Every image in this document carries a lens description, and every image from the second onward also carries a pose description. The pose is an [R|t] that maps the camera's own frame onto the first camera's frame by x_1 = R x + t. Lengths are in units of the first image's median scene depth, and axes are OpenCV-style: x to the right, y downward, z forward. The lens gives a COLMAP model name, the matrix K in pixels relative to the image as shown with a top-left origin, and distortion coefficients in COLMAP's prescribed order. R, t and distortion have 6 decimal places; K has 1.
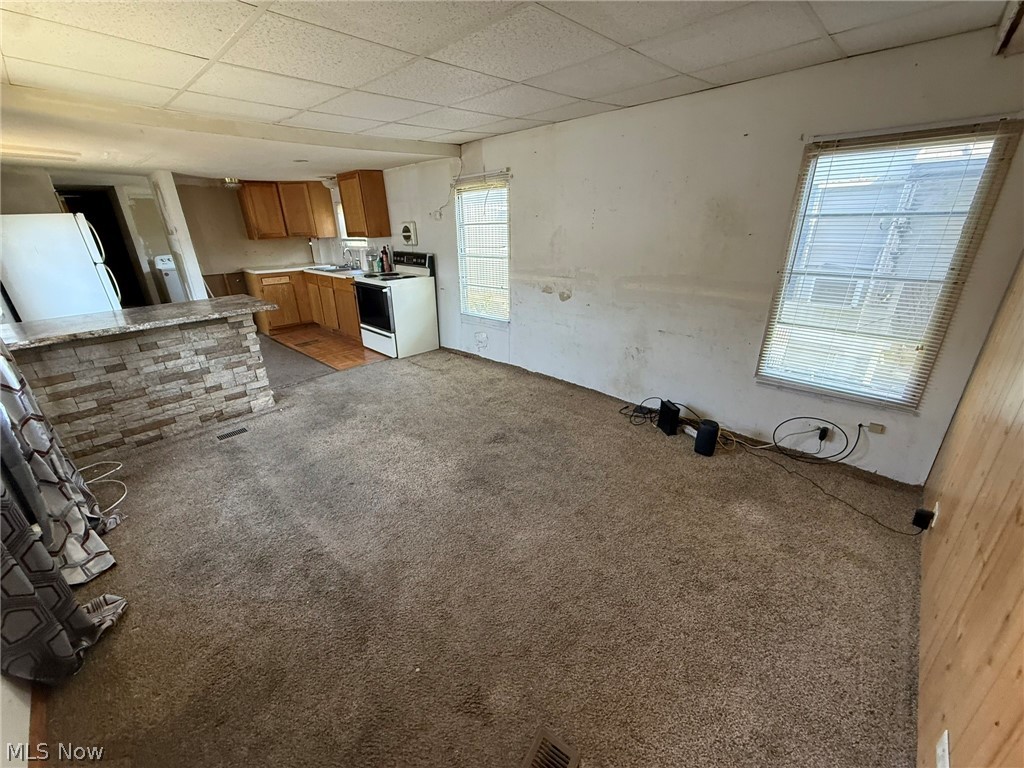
lens RADIAL K [[406.5, 0, 508.5], [0, 406.5, 382.6], [0, 0, 1]] dist [-0.001048, -0.000155]
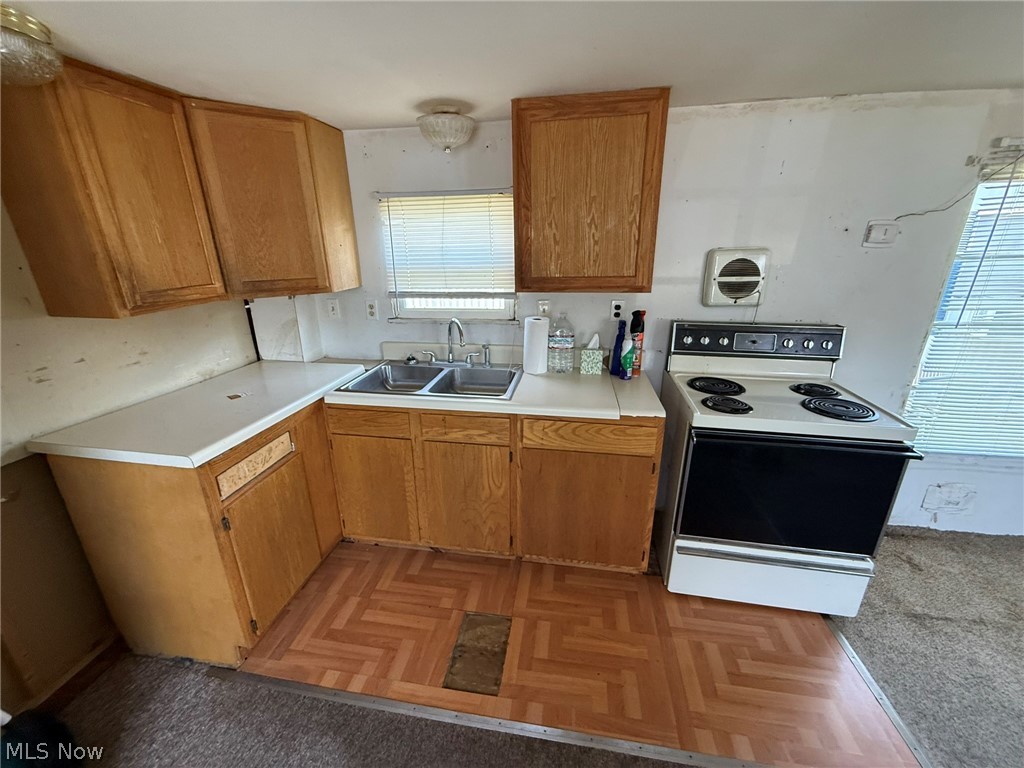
lens RADIAL K [[406.5, 0, 508.5], [0, 406.5, 383.8], [0, 0, 1]] dist [-0.001048, -0.000155]
pose [[0.827983, -0.170797, 0.534109, -0.744046], [0.200616, 0.979667, 0.002280, -0.350898], [-0.523639, 0.105263, 0.845412, 0.894483]]
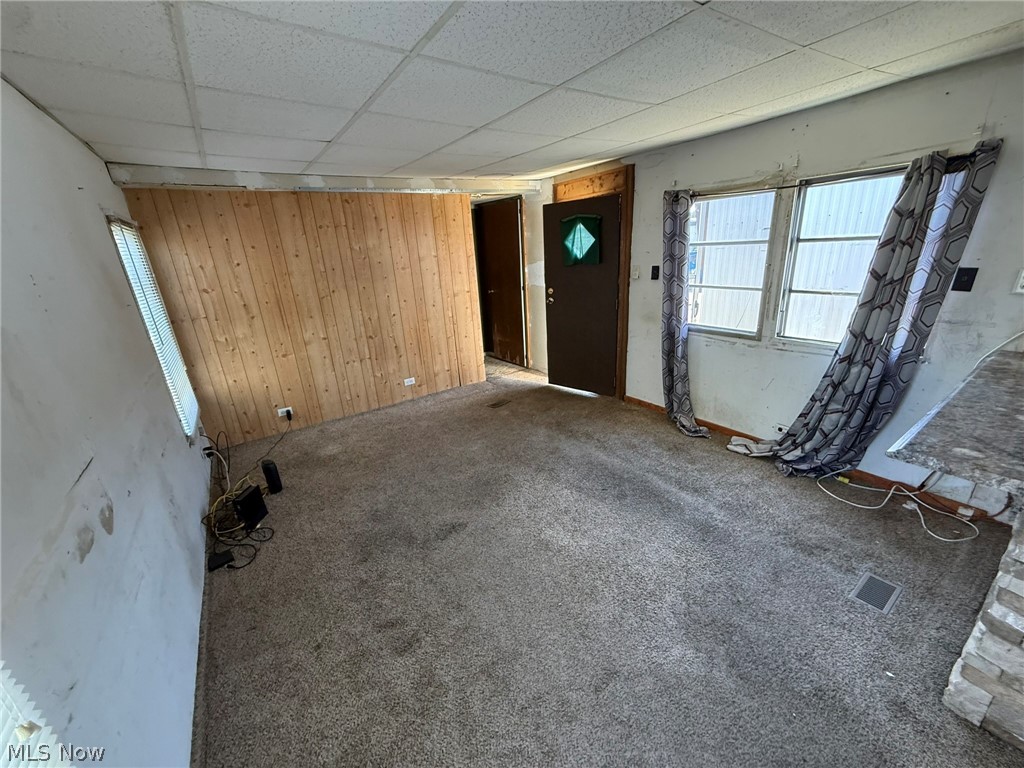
lens RADIAL K [[406.5, 0, 511.6], [0, 406.5, 384.4], [0, 0, 1]] dist [-0.001048, -0.000155]
pose [[-0.974538, 0.013776, 0.223799, -0.221291], [0.157077, 0.754208, 0.637571, -0.378878], [-0.160008, 0.656491, -0.737168, 0.927346]]
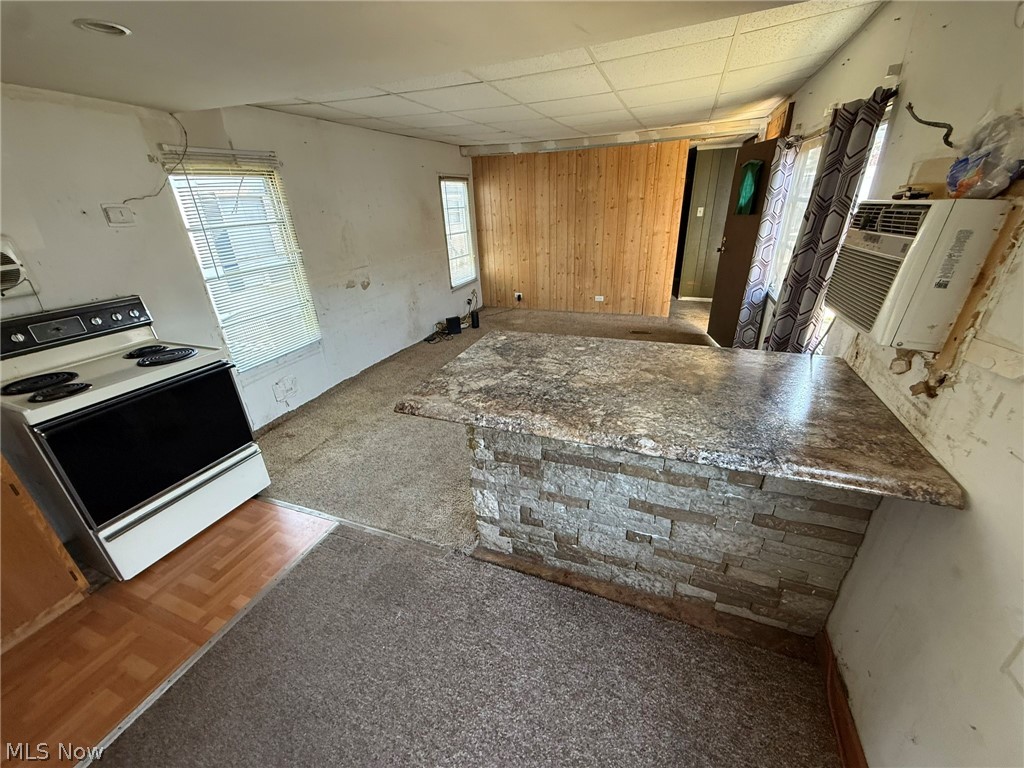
lens RADIAL K [[406.5, 0, 509.4], [0, 406.5, 384.1], [0, 0, 1]] dist [-0.001048, -0.000155]
pose [[-0.371981, -0.348085, 0.860504, -0.858525], [0.391238, 0.781869, 0.485401, -0.316008], [-0.841762, 0.517222, -0.154656, 0.810868]]
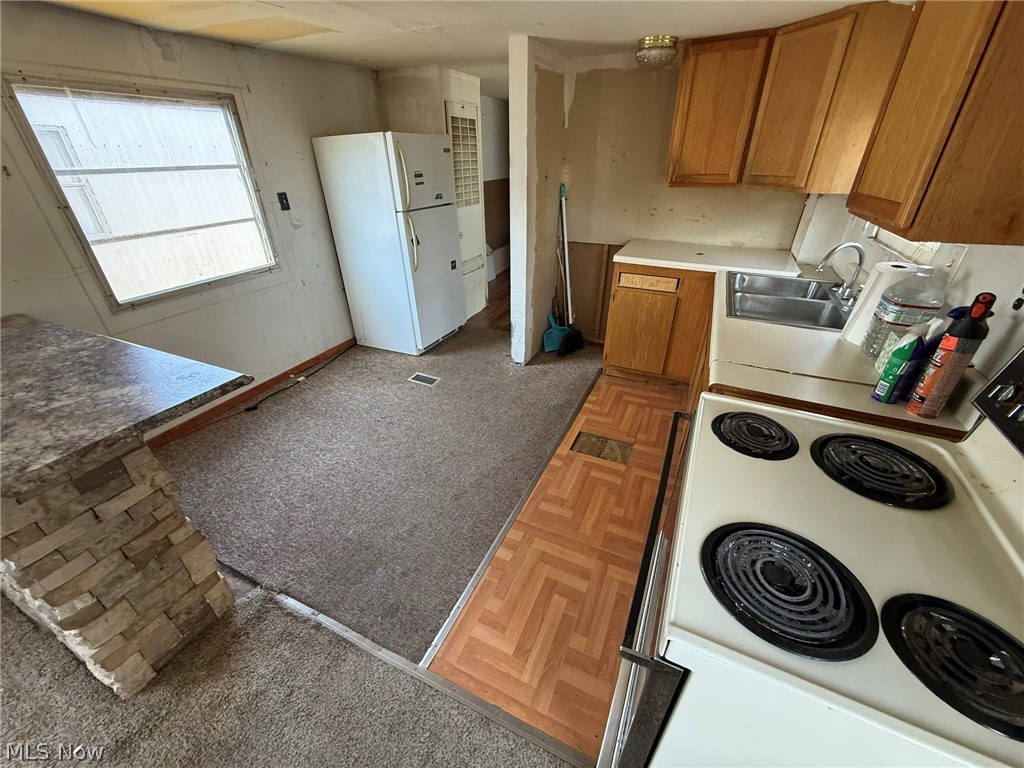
lens RADIAL K [[406.5, 0, 512.9], [0, 406.5, 383.2], [0, 0, 1]] dist [-0.001048, -0.000155]
pose [[0.324431, 0.482865, -0.813379, -0.248683], [-0.348974, 0.860333, 0.371544, -0.353177], [0.879182, 0.163308, 0.447626, 0.883343]]
